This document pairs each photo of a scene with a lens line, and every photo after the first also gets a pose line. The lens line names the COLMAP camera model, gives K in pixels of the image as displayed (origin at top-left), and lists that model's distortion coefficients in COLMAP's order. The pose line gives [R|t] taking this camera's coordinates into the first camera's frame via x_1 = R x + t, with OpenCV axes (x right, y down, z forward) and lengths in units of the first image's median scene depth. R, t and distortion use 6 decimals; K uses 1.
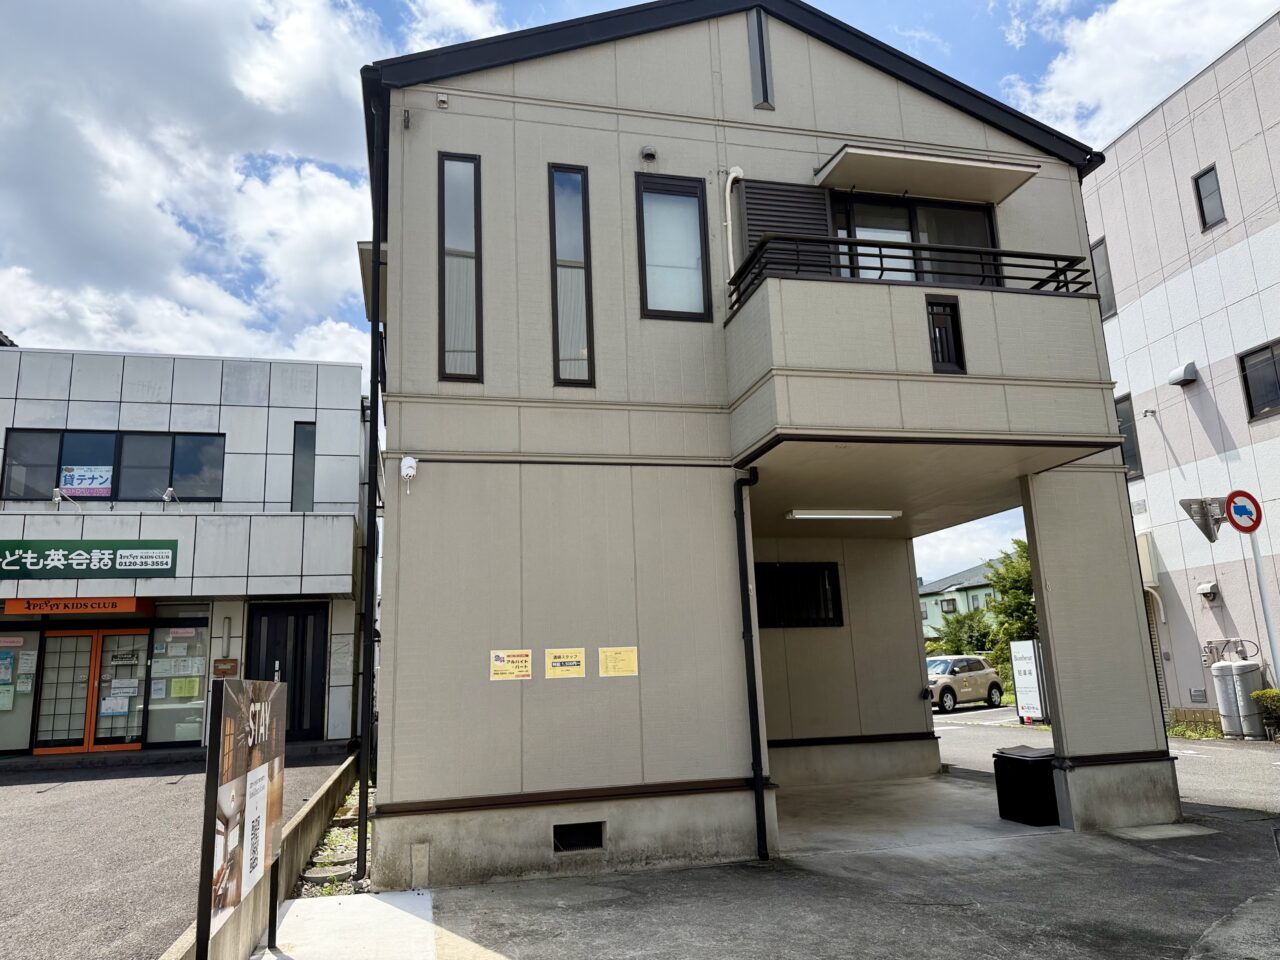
lens RADIAL K [[907.3, 0, 638.9], [0, 907.3, 478.2], [0, 0, 1]] dist [0.006768, 0.000262]
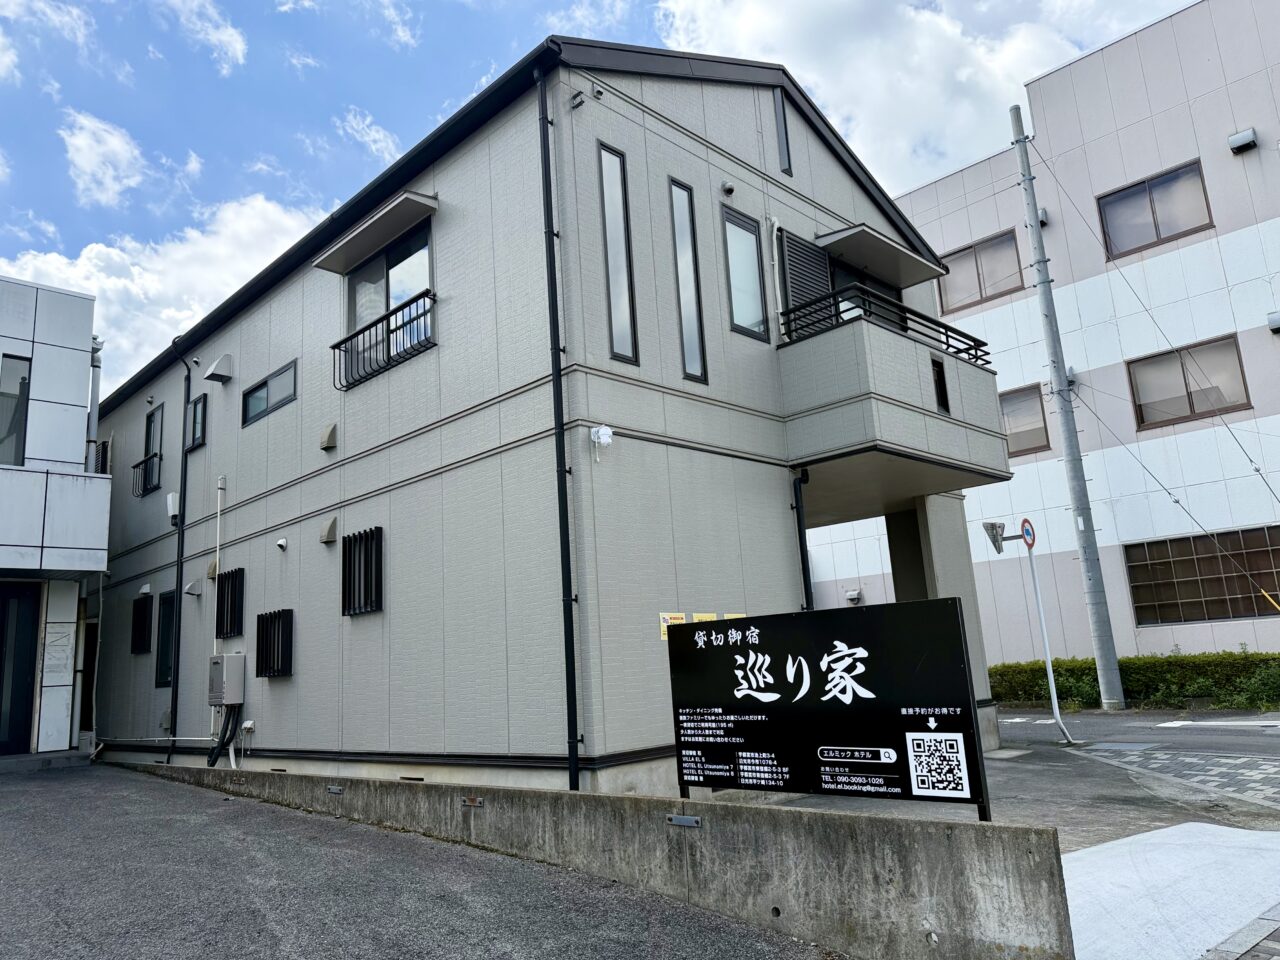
lens RADIAL K [[907.3, 0, 640.9], [0, 907.3, 482.2], [0, 0, 1]] dist [0.006768, 0.000262]
pose [[0.853165, 0.091834, 0.513493, -0.664296], [-0.086046, 0.995673, -0.035102, 0.064087], [-0.514495, -0.014236, 0.857375, 0.071368]]
